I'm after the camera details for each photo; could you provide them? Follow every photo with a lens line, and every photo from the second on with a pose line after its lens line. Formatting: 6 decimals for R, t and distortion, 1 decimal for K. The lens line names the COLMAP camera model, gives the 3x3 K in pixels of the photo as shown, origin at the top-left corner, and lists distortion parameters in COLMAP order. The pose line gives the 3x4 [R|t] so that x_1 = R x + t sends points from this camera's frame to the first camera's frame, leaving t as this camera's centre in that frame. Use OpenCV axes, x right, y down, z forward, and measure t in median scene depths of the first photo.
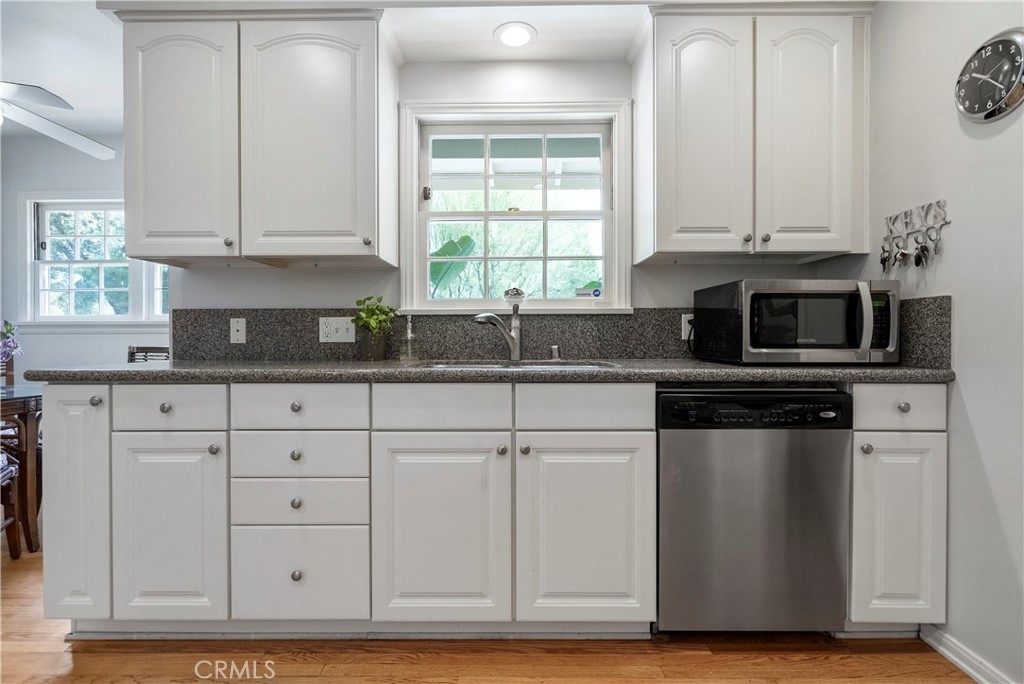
lens RADIAL K [[471.4, 0, 506.4], [0, 471.4, 335.7], [0, 0, 1]] dist [-0.002787, -0.000178]
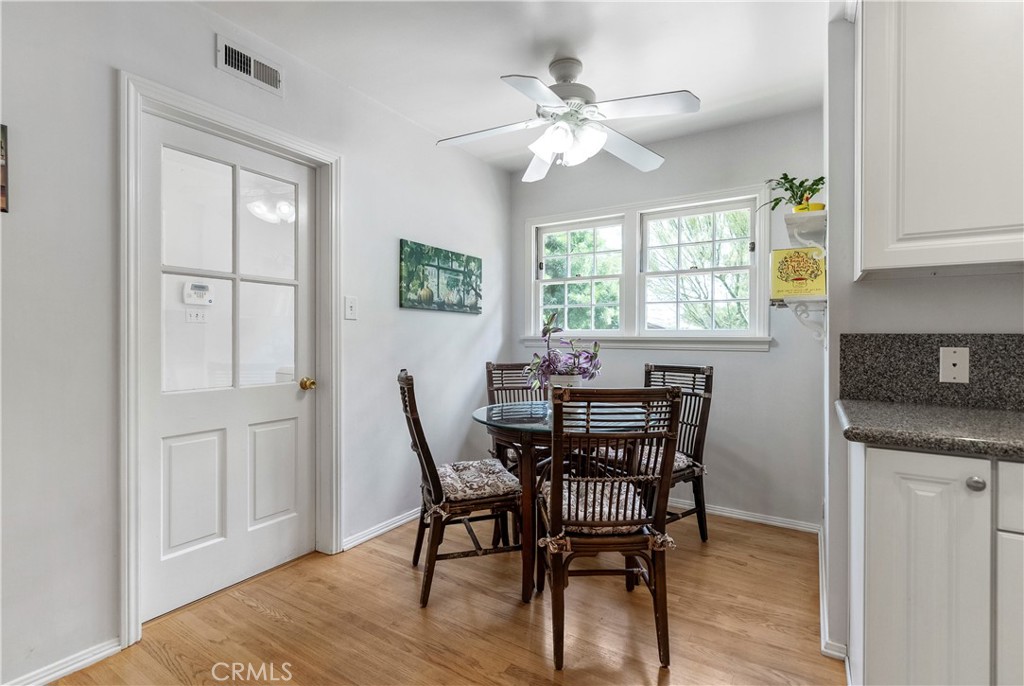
lens RADIAL K [[471.4, 0, 506.4], [0, 471.4, 336.7], [0, 0, 1]] dist [-0.002787, -0.000178]
pose [[0.849485, 0.007803, -0.527554, -0.769168], [-0.006636, 0.999970, 0.004105, -0.051546], [0.527570, 0.000014, 0.849511, 0.041329]]
